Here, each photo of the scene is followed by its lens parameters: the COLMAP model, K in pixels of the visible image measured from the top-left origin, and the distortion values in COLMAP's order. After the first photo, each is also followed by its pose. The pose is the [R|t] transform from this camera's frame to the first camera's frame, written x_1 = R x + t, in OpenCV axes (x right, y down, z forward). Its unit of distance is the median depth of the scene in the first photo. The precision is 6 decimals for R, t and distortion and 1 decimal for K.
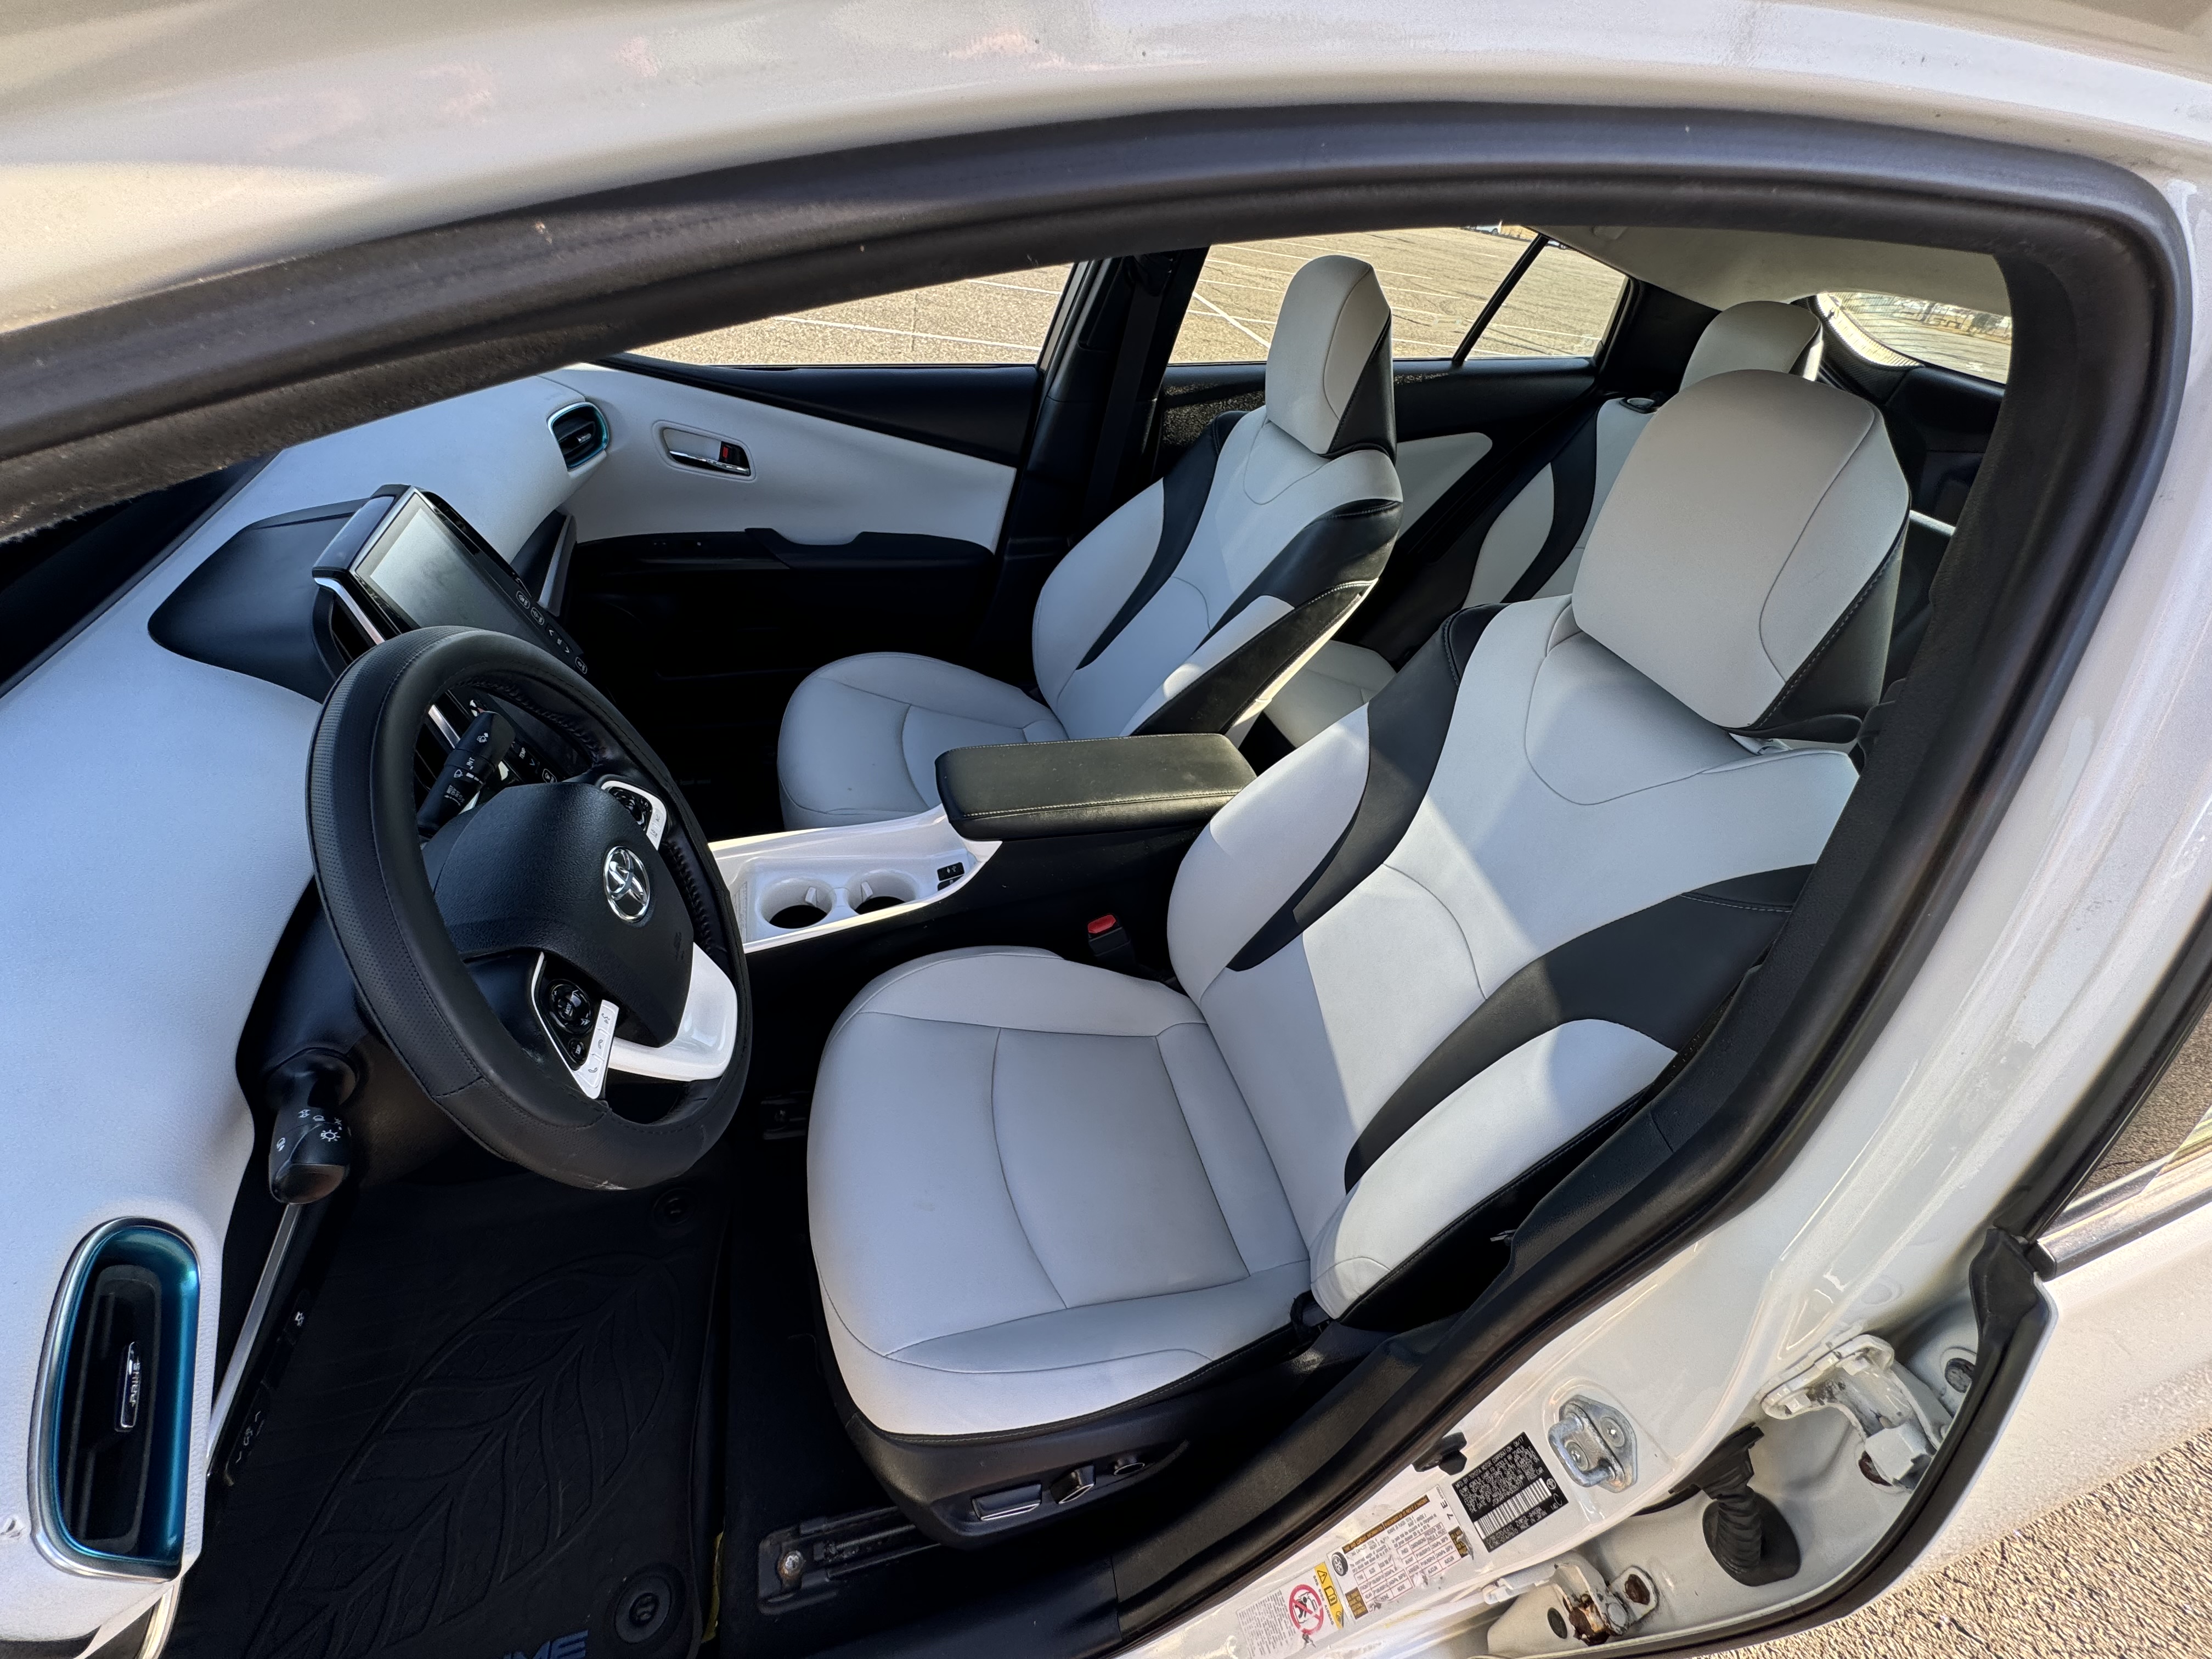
lens RADIAL K [[899.2, 0, 1087.8], [0, 899.2, 839.3], [0, 0, 1]] dist [-0.000510, 0.000389]
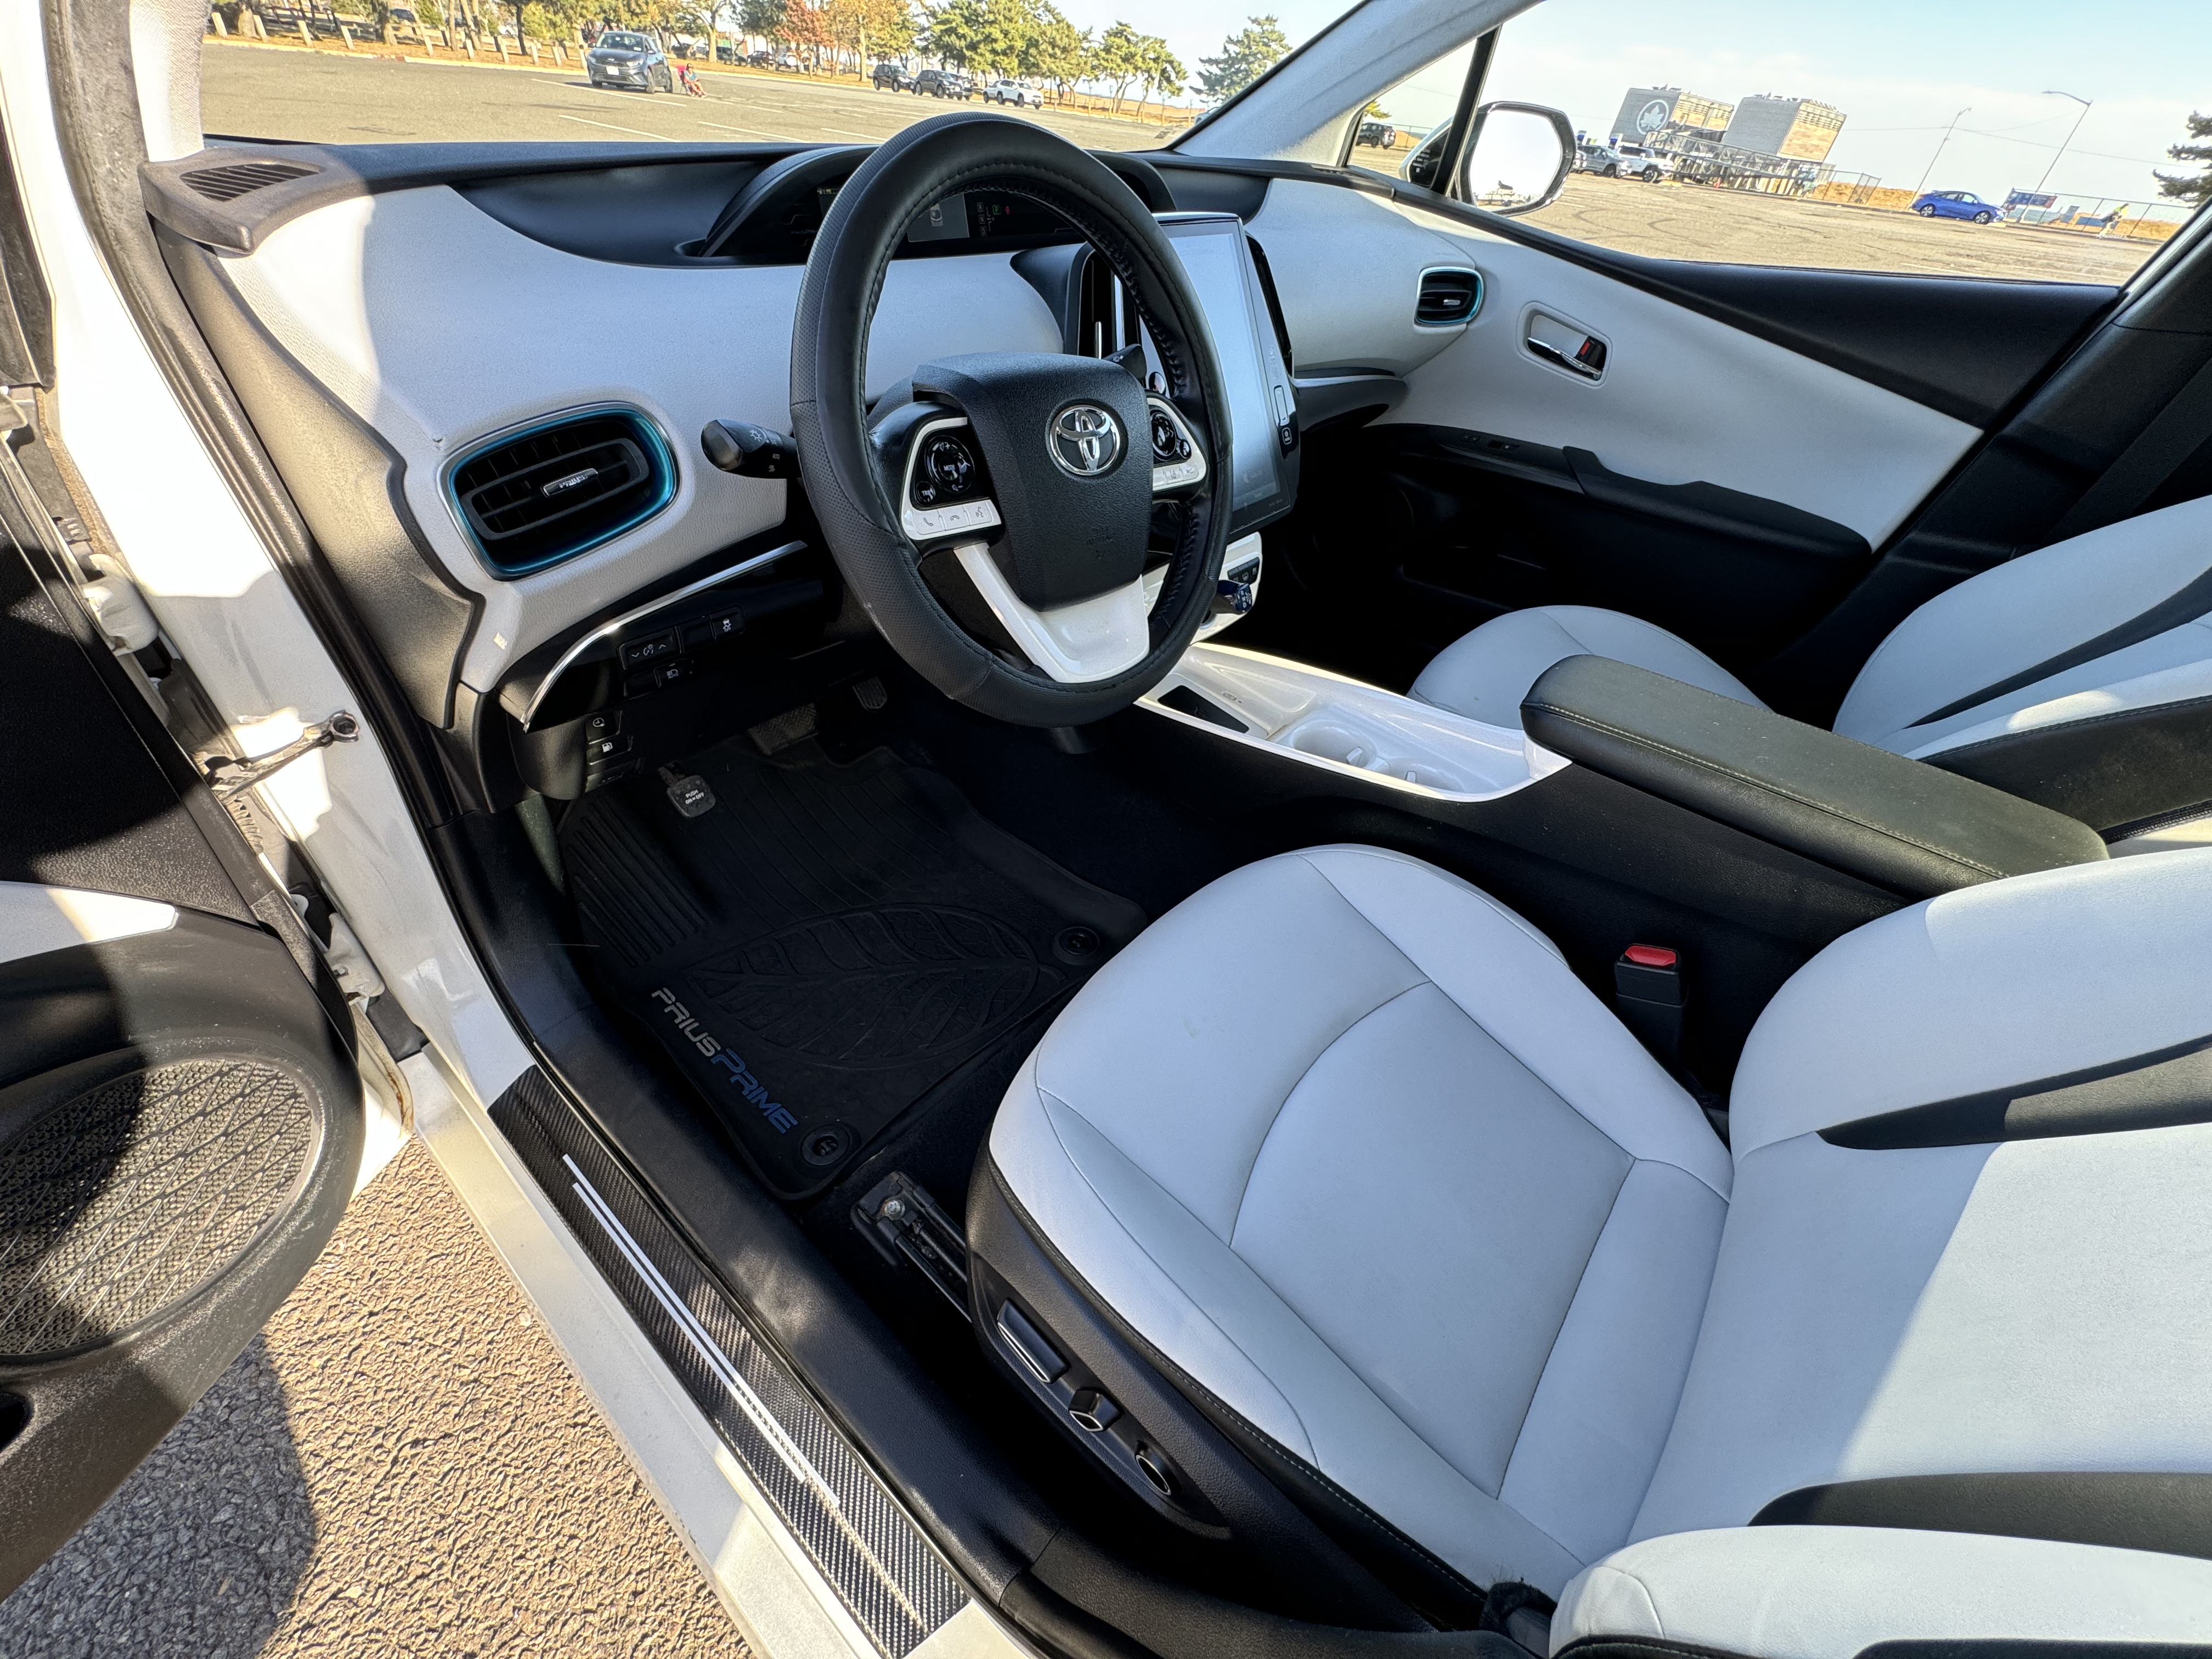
lens RADIAL K [[885.9, 0, 1103.5], [0, 885.9, 829.3], [0, 0, 1]] dist [-0.003258, 0.000287]
pose [[0.555682, 0.456585, -0.694801, 0.217966], [-0.528716, 0.839015, 0.128503, 0.155893], [0.641621, 0.295946, 0.707629, 0.252143]]
